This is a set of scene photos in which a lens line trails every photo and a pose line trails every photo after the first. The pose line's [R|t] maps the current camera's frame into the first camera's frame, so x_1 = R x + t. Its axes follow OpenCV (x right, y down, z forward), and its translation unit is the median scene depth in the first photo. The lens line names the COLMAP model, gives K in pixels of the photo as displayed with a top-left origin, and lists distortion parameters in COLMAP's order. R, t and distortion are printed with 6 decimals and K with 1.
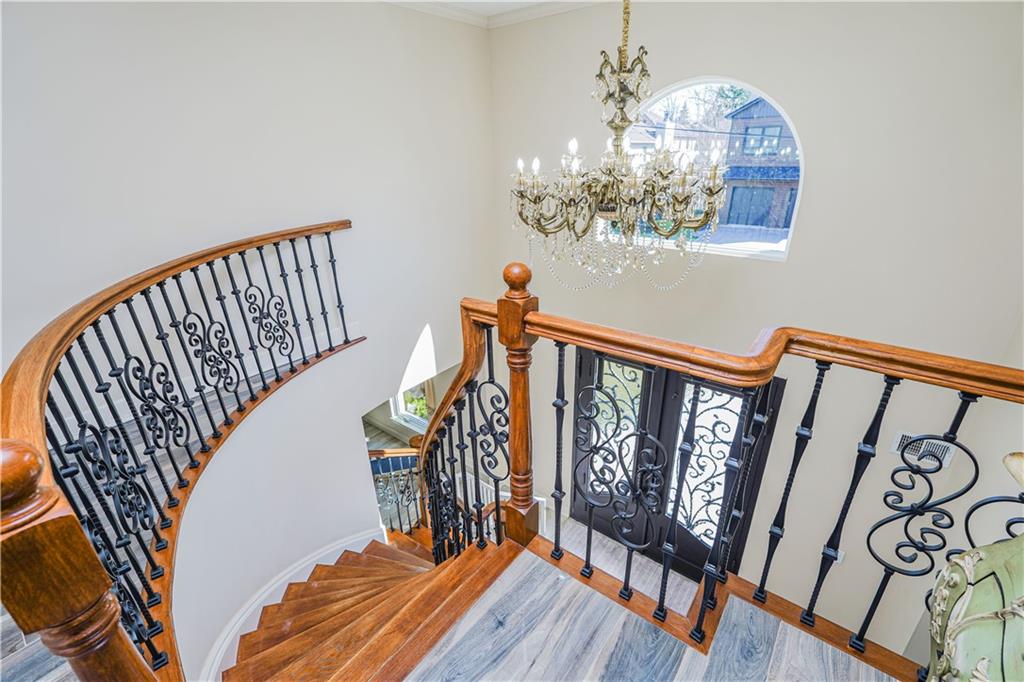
lens RADIAL K [[452.0, 0, 512.2], [0, 452.0, 348.1], [0, 0, 1]] dist [-0.027020, 0.018242]
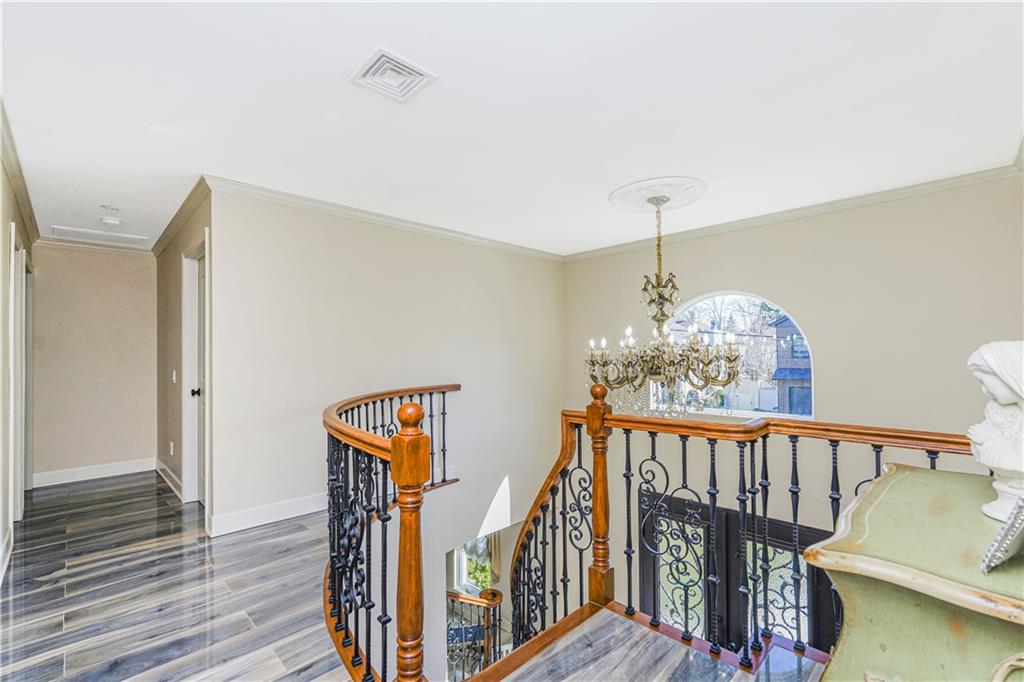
lens RADIAL K [[452.0, 0, 512.2], [0, 452.0, 348.1], [0, 0, 1]] dist [-0.027020, 0.018242]
pose [[0.992032, 0.010711, -0.125533, -0.075908], [-0.061689, 0.910066, -0.409846, 0.305157], [0.109854, 0.414324, 0.903475, -0.467306]]
